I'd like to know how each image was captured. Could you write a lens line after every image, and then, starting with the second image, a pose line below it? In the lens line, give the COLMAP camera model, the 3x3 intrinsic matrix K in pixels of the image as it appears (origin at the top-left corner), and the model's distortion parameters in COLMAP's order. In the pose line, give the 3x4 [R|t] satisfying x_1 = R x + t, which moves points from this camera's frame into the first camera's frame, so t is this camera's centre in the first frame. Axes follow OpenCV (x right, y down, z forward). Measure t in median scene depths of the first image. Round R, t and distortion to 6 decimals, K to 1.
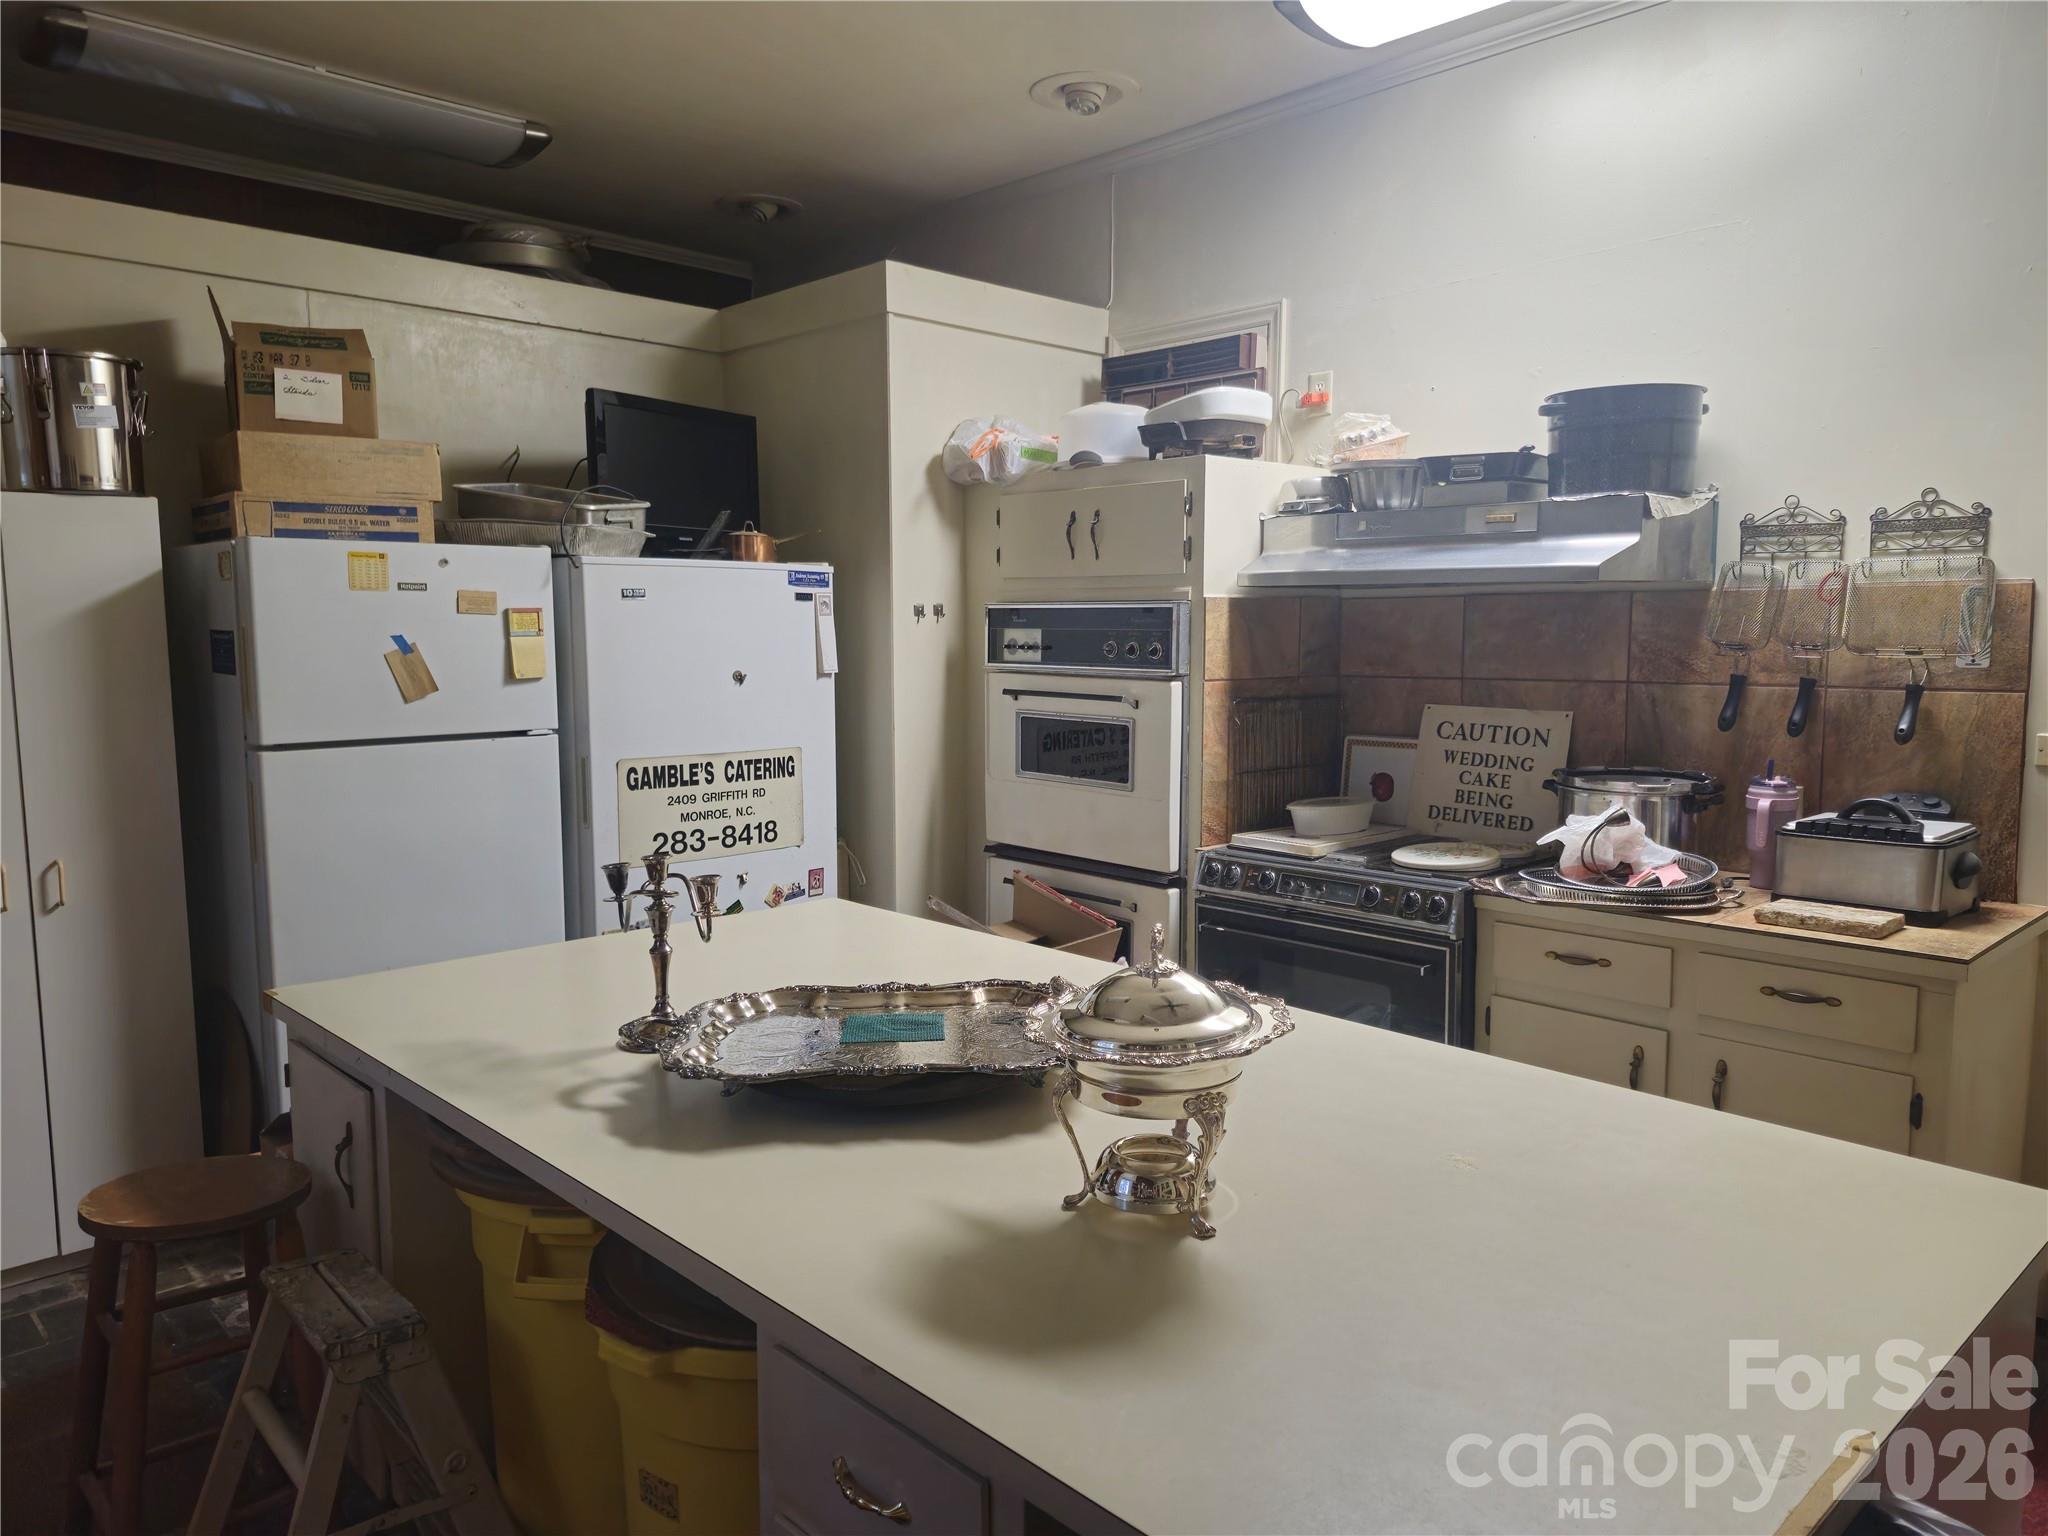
lens RADIAL K [[1398.6, 0, 1024.0], [0, 1398.6, 768.0], [0, 0, 1]] dist [0.005162, 0.002636]
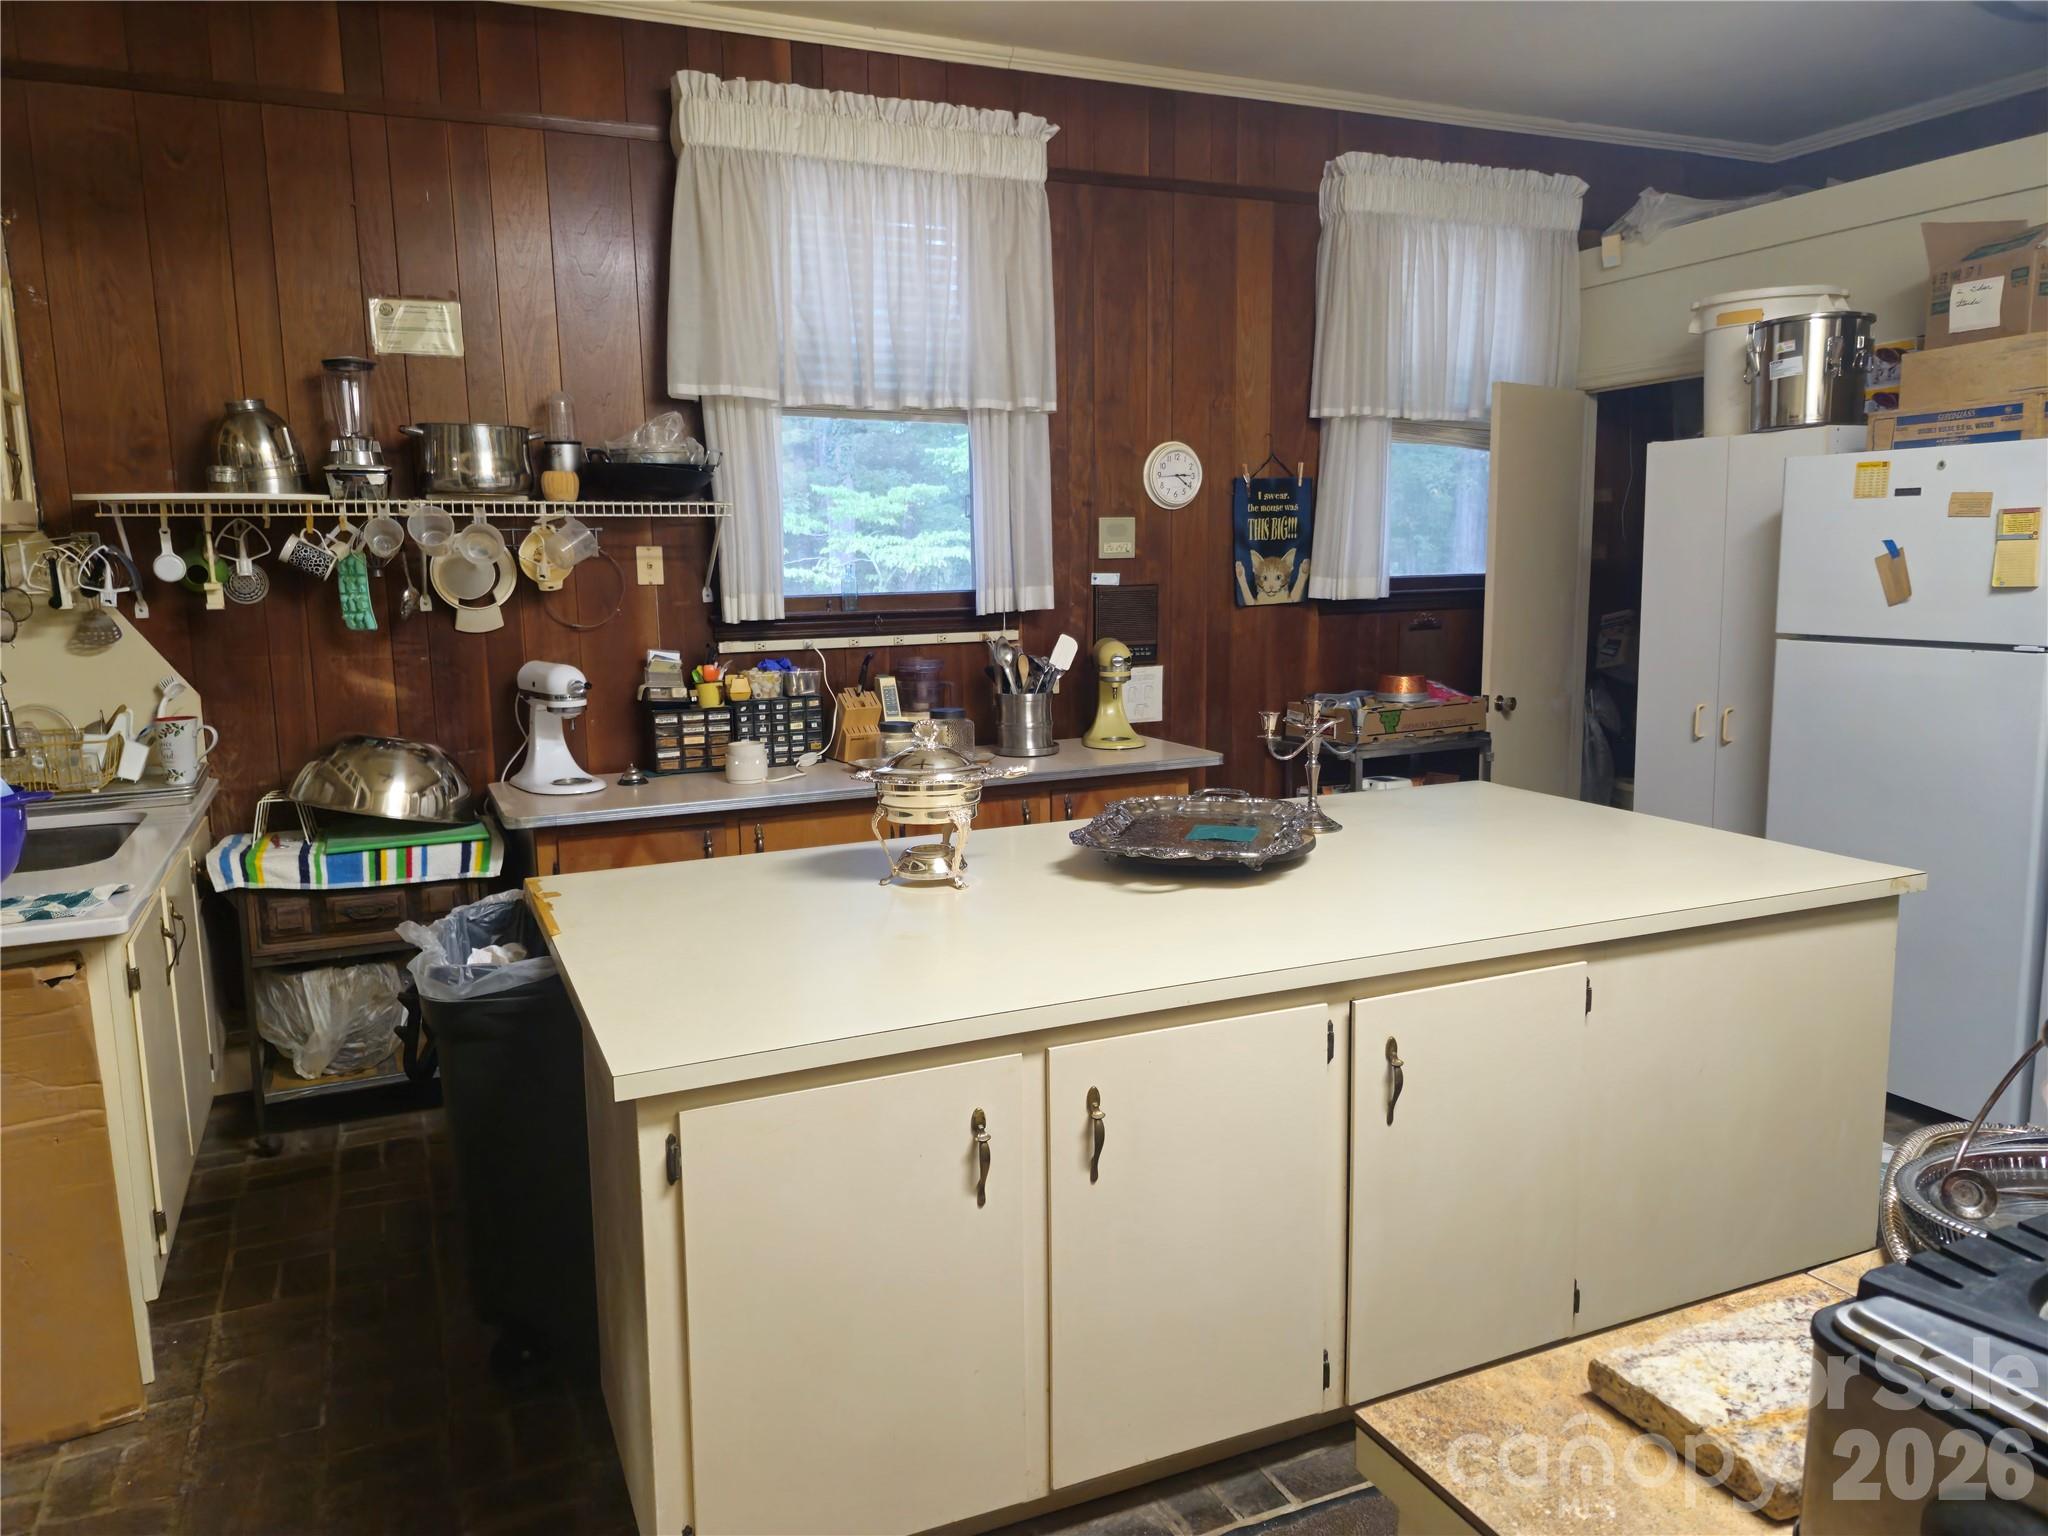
lens RADIAL K [[1452.2, 0, 1024.0], [0, 1452.2, 768.0], [0, 0, 1]] dist [-0.000416, -0.000565]
pose [[-0.338942, 0.142107, -0.930013, 0.773428], [-0.081954, 0.980309, 0.179661, -0.067768], [0.937231, 0.137113, -0.320622, 0.744161]]
